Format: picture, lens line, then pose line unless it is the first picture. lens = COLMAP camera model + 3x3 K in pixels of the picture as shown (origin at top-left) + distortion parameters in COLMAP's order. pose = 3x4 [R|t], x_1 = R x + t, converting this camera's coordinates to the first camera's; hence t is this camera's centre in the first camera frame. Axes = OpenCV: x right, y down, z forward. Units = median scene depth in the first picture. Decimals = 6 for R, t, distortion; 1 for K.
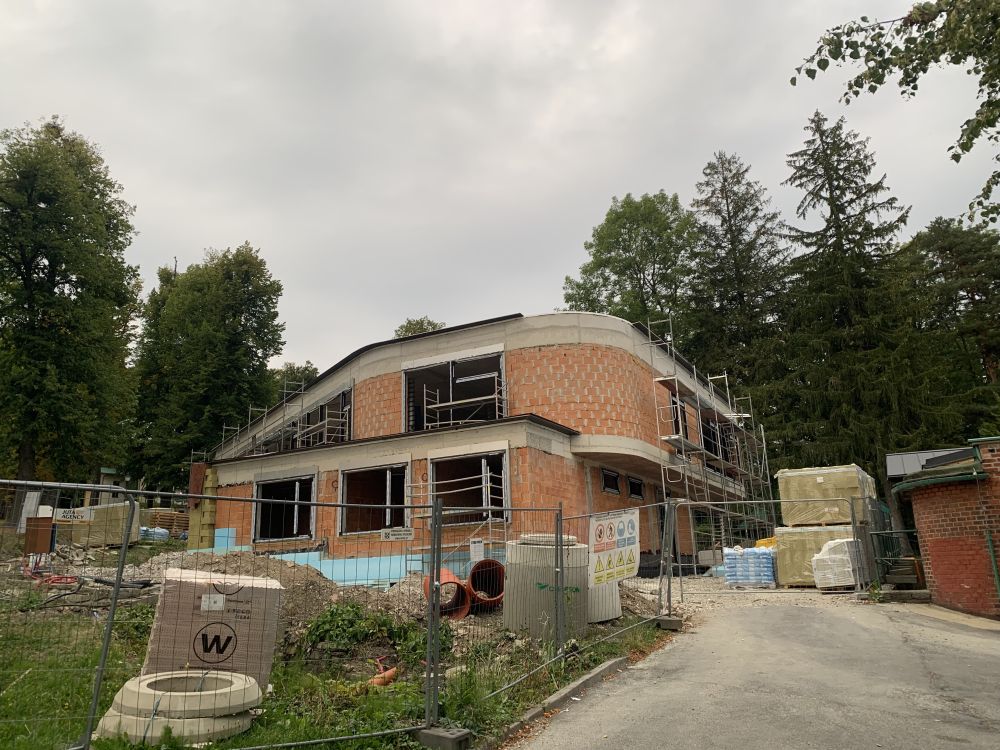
lens RADIAL K [[762.4, 0, 500.0], [0, 762.4, 375.0], [0, 0, 1]] dist [0.091570, -0.001804]
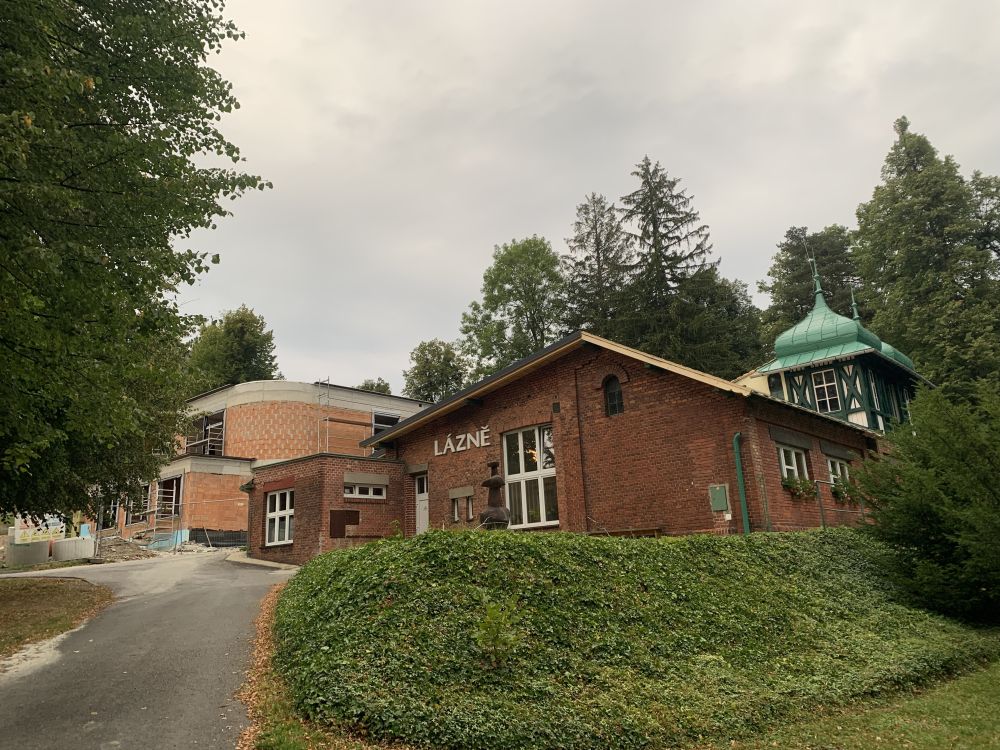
lens RADIAL K [[762.4, 0, 500.0], [0, 762.4, 375.0], [0, 0, 1]] dist [0.091570, -0.001804]
pose [[0.973093, -0.075473, -0.217700, 0.439895], [0.077882, 0.996959, 0.002495, -0.029031], [0.216850, -0.019382, 0.976013, -0.206504]]
